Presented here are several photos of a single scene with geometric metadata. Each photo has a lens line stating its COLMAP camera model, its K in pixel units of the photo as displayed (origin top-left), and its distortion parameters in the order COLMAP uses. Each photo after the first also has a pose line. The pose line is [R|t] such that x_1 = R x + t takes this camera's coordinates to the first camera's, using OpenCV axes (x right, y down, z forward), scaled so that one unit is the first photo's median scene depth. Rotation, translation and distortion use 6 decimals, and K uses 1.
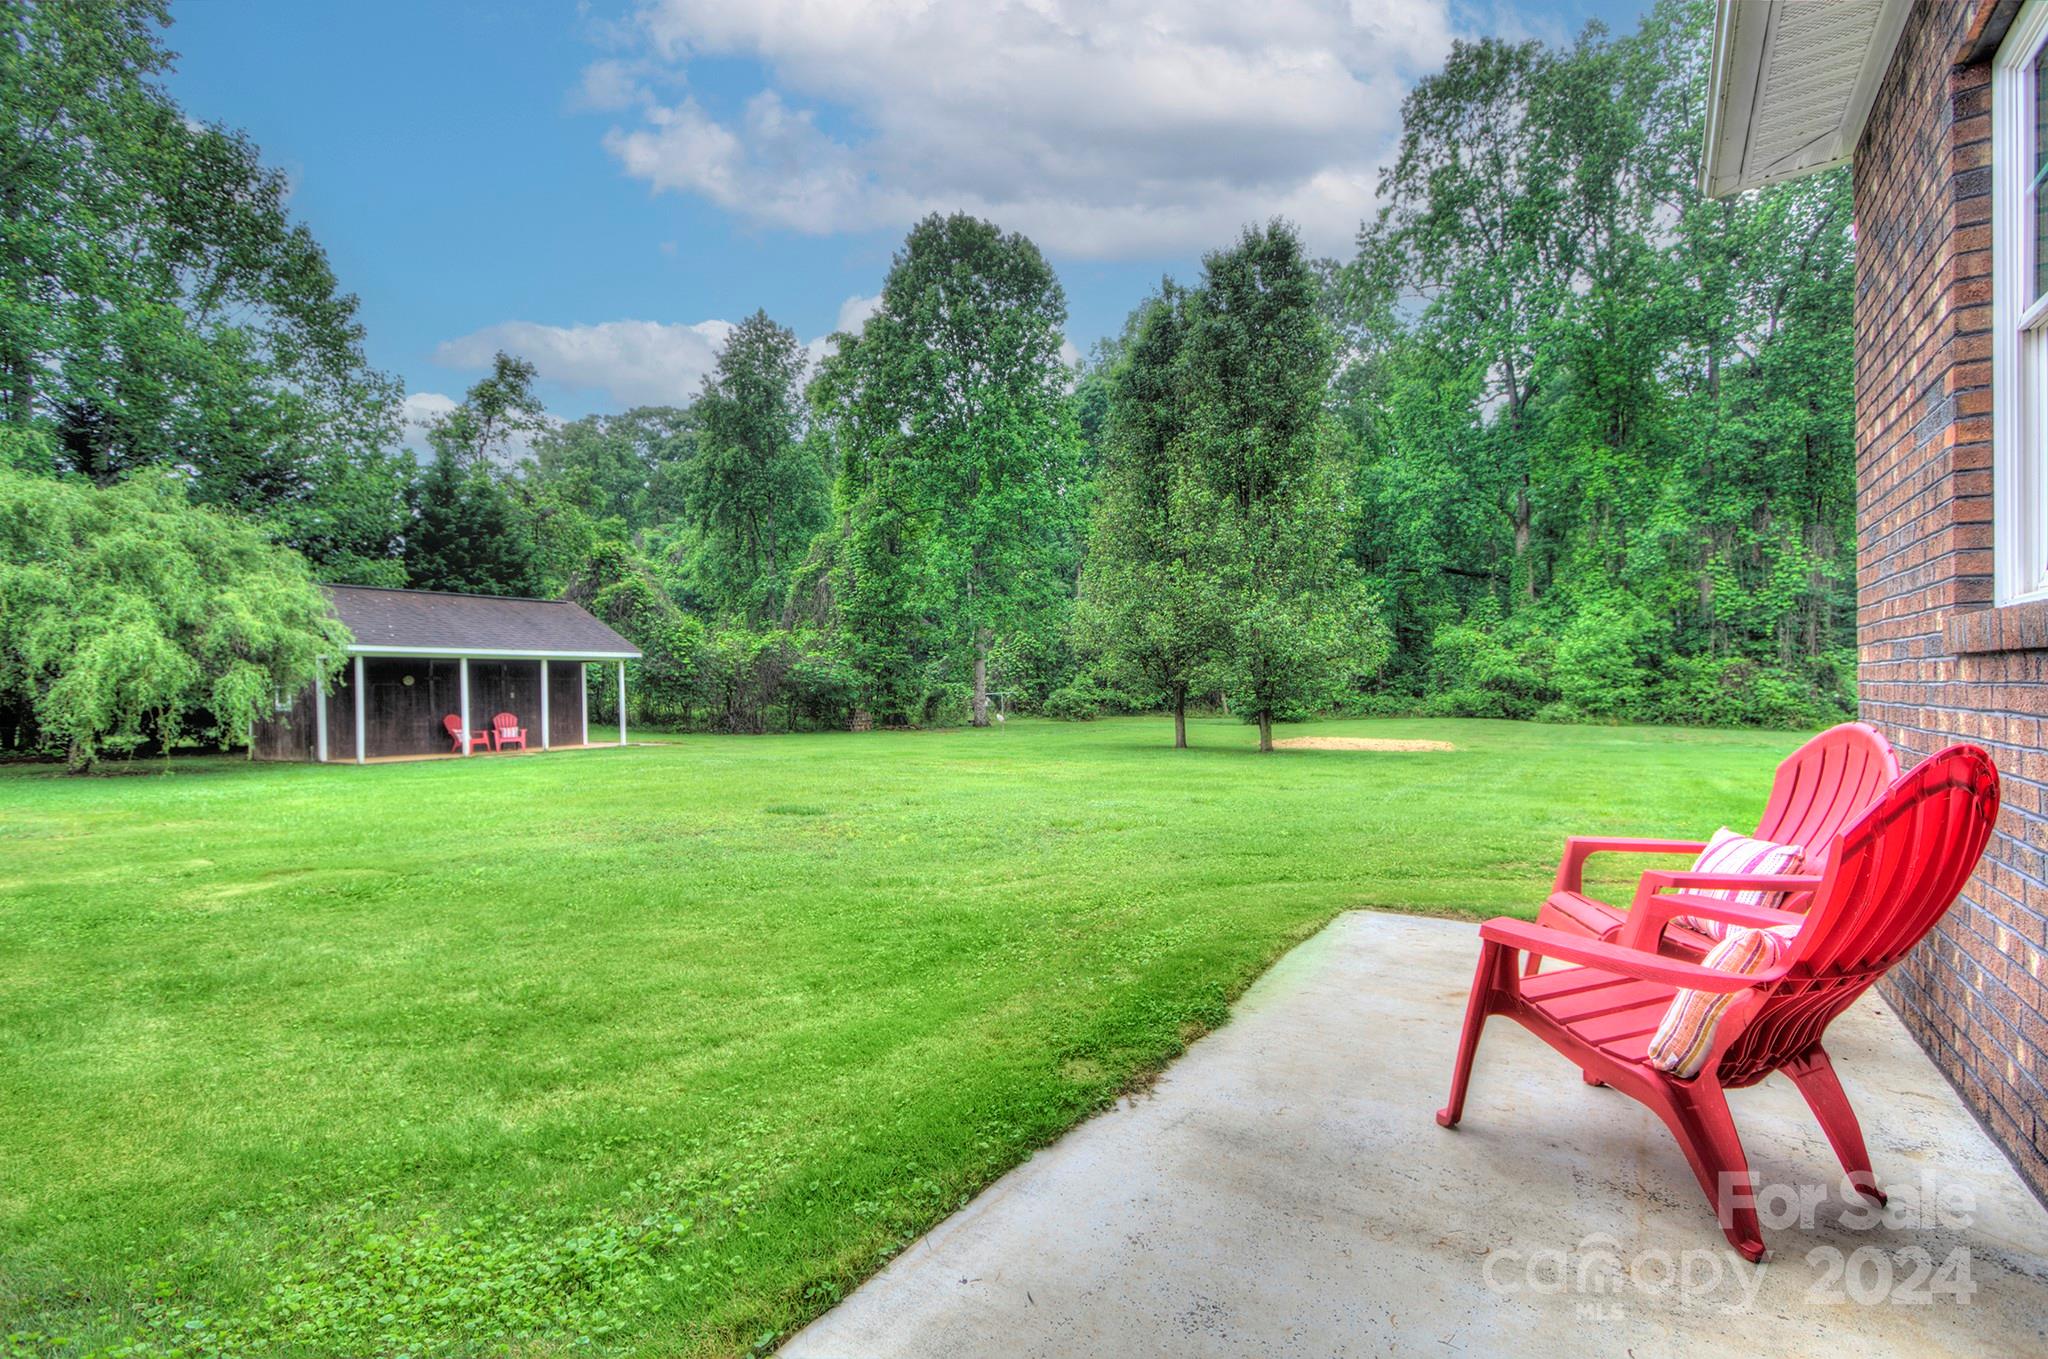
lens RADIAL K [[932.8, 0, 1031.2], [0, 932.8, 698.0], [0, 0, 1]] dist [0.006055, 0.001111]
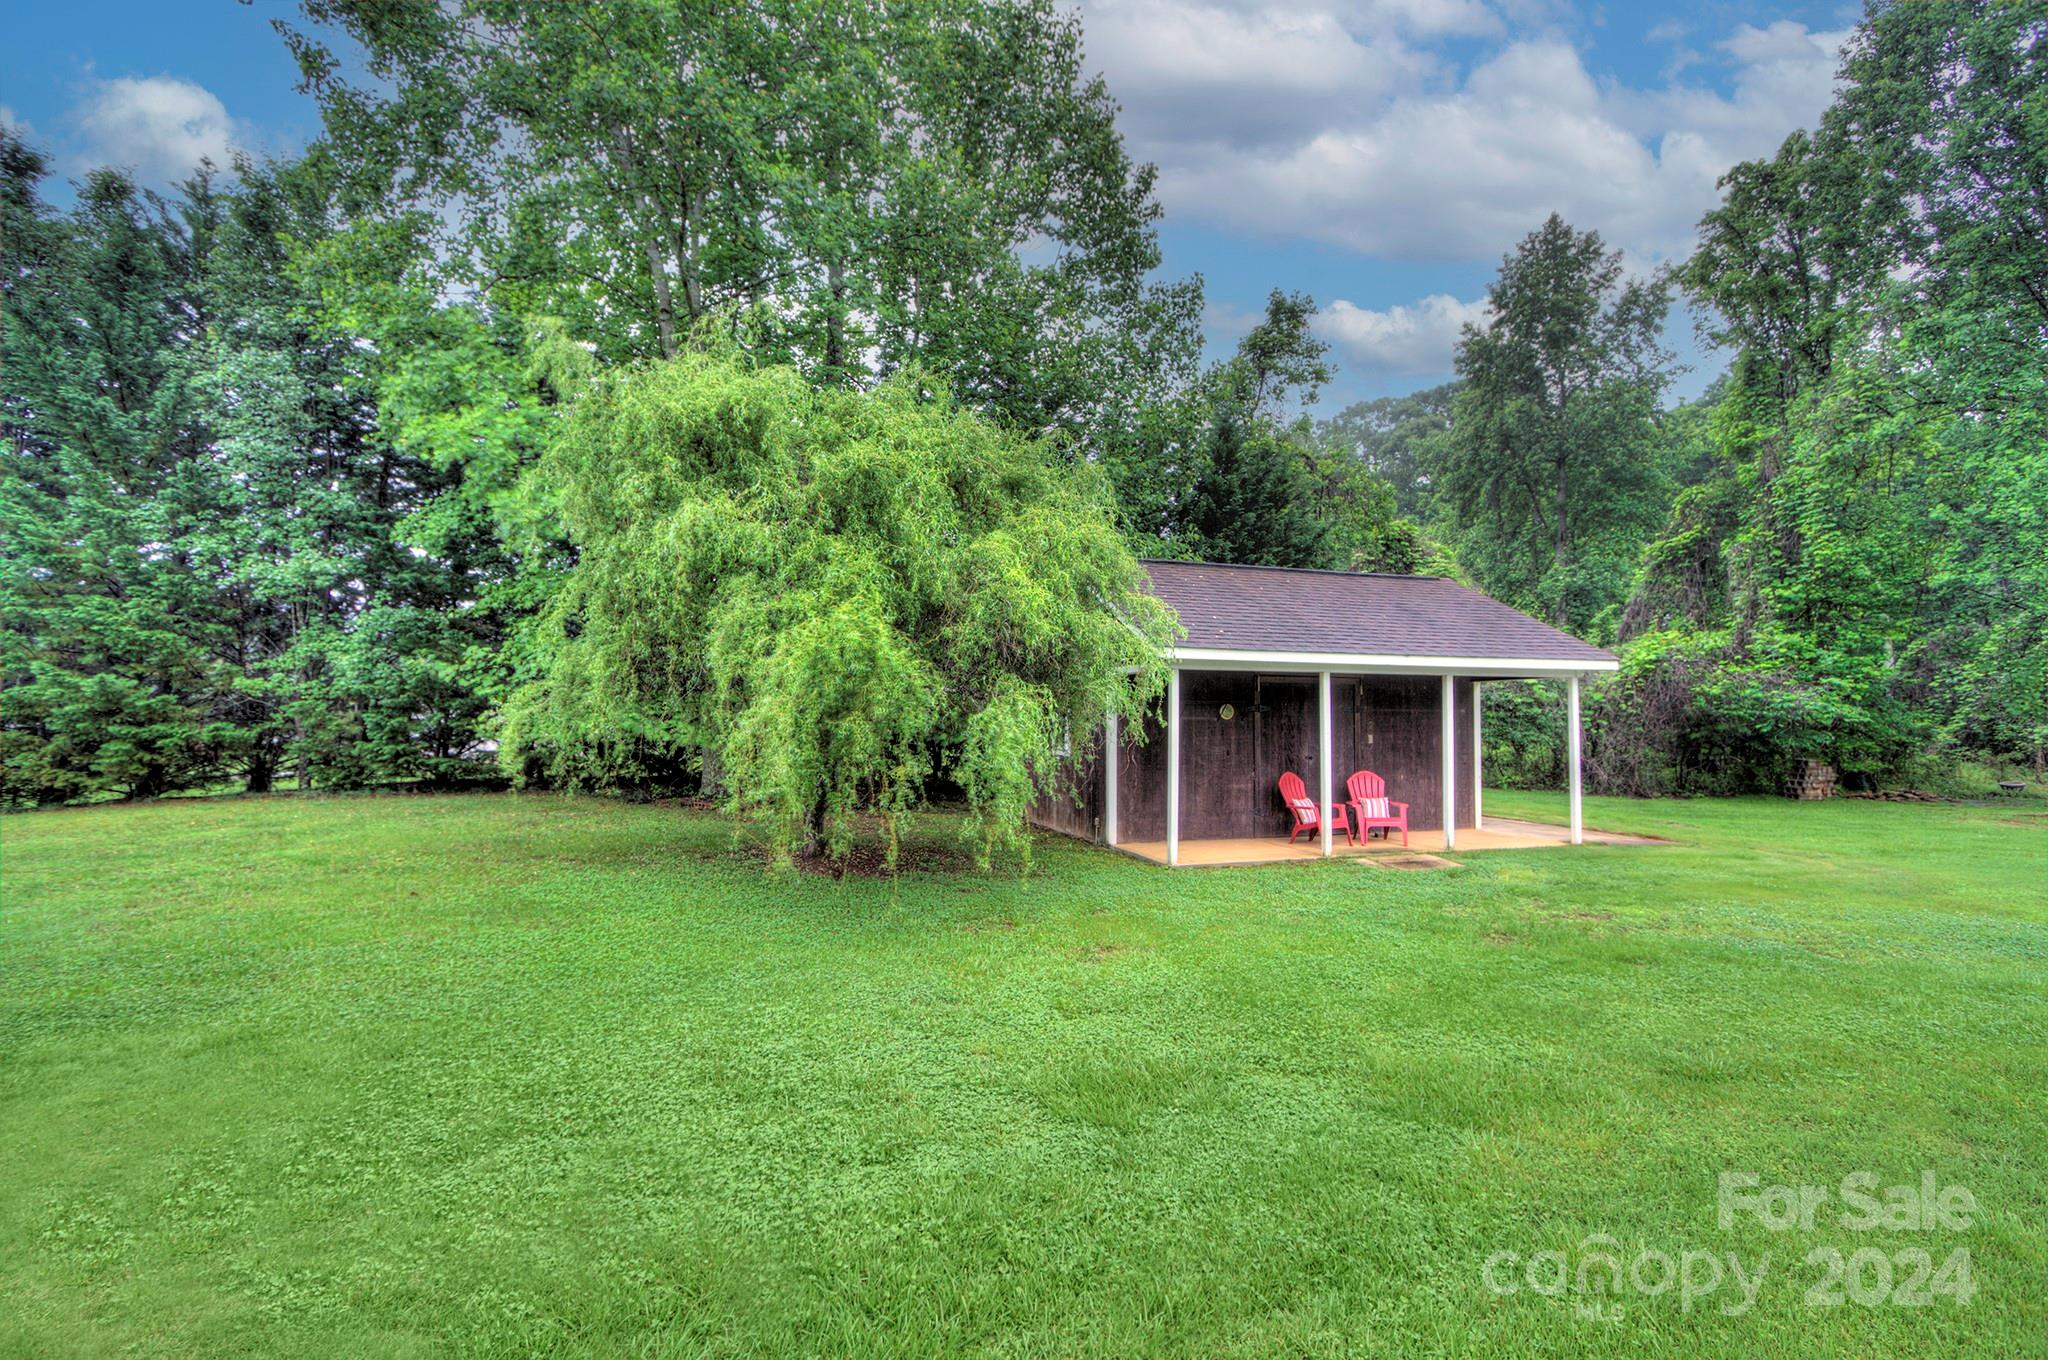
lens RADIAL K [[932.8, 0, 1022.3], [0, 932.8, 680.6], [0, 0, 1]] dist [0.006055, 0.001111]
pose [[0.767934, -0.001155, -0.640528, -0.515631], [-0.025311, 0.999163, -0.032146, -0.021563], [0.640029, 0.040899, 0.767262, 0.616998]]
